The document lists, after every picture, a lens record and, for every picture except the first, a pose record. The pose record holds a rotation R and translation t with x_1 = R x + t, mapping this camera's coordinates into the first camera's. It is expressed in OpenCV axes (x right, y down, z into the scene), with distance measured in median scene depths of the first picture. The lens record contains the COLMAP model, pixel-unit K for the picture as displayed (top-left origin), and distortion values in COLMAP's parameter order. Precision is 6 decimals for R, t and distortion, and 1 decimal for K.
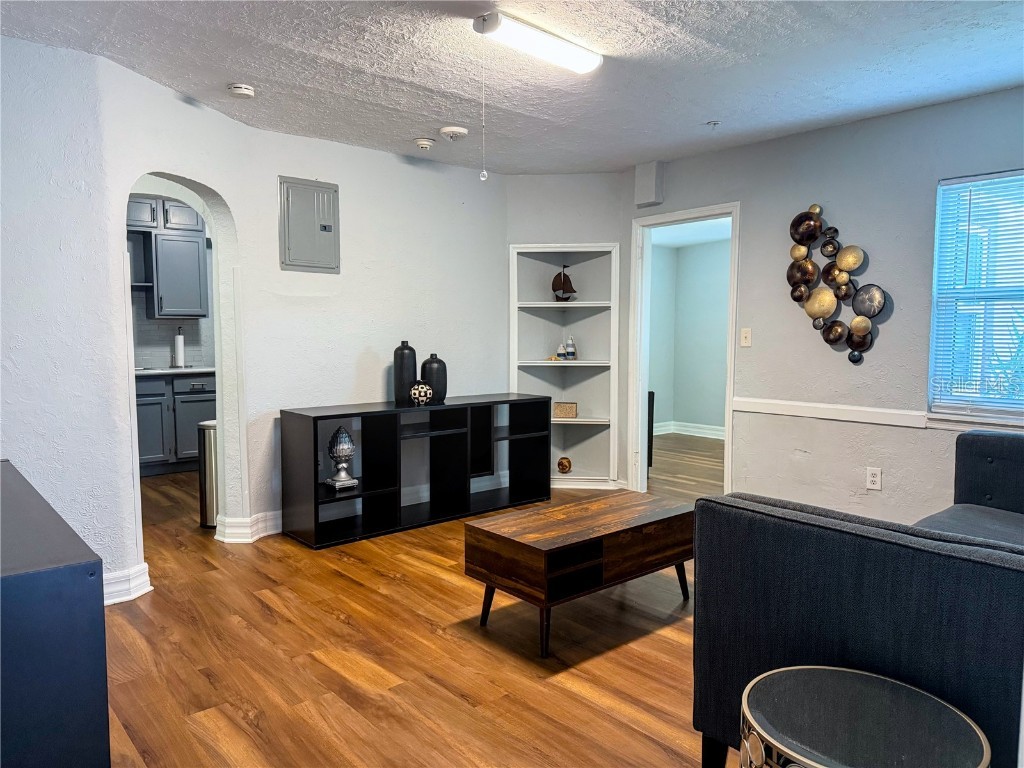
lens RADIAL K [[713.1, 0, 512.0], [0, 713.1, 384.0], [0, 0, 1]] dist [0.008695, -0.000610]
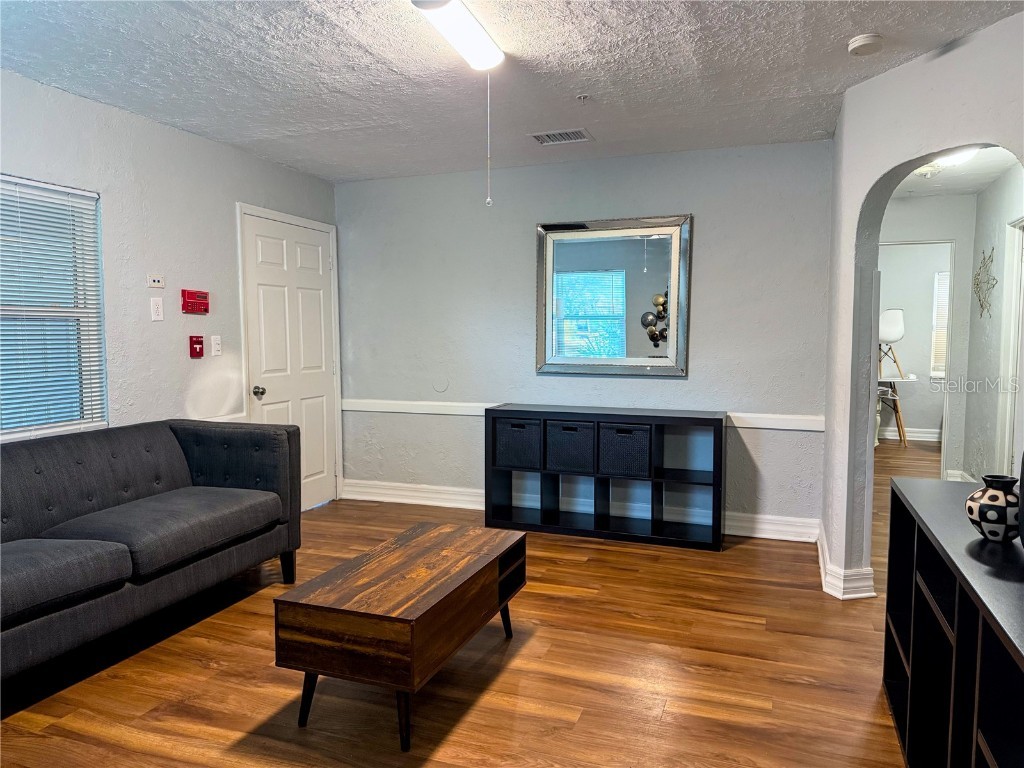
lens RADIAL K [[713.1, 0, 512.0], [0, 713.1, 384.0], [0, 0, 1]] dist [0.008695, -0.000610]
pose [[-0.869742, 0.033193, -0.492390, 0.435055], [-0.039437, 0.989870, 0.136389, -0.147797], [0.491929, 0.138042, -0.859622, 1.809034]]
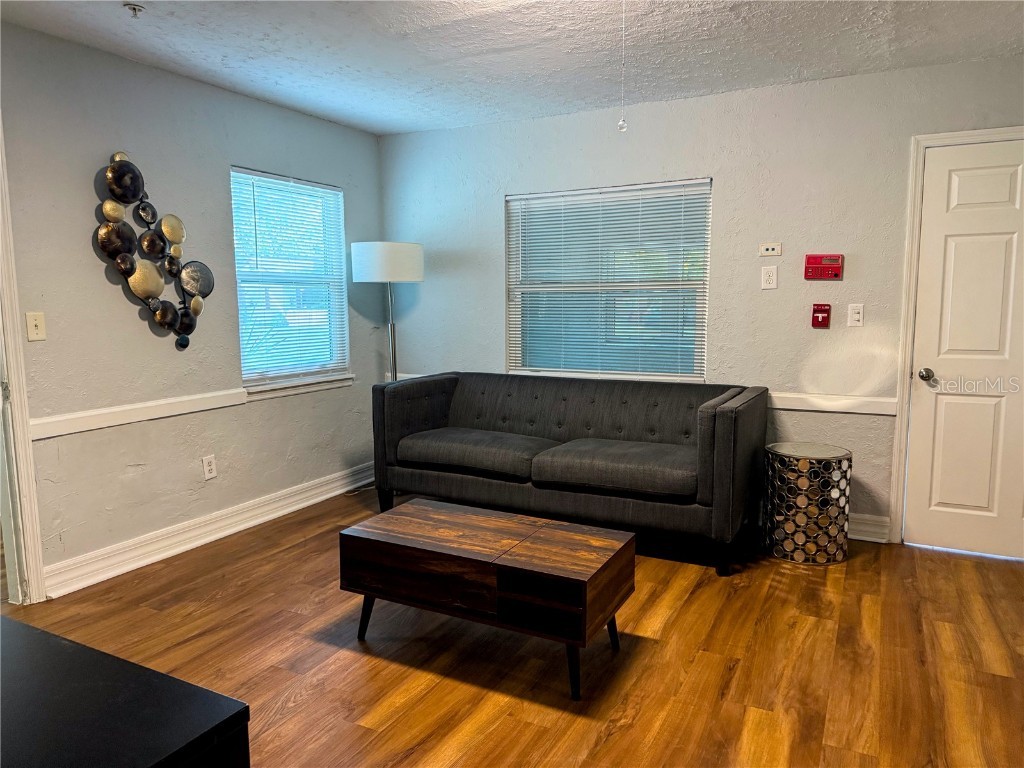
lens RADIAL K [[721.6, 0, 512.0], [0, 721.6, 384.0], [0, 0, 1]] dist [-0.006052, -0.004018]
pose [[-0.375275, -0.112799, 0.920025, -0.696120], [0.076150, 0.985461, 0.151883, -0.123799], [-0.923780, 0.127058, -0.361229, 1.302569]]
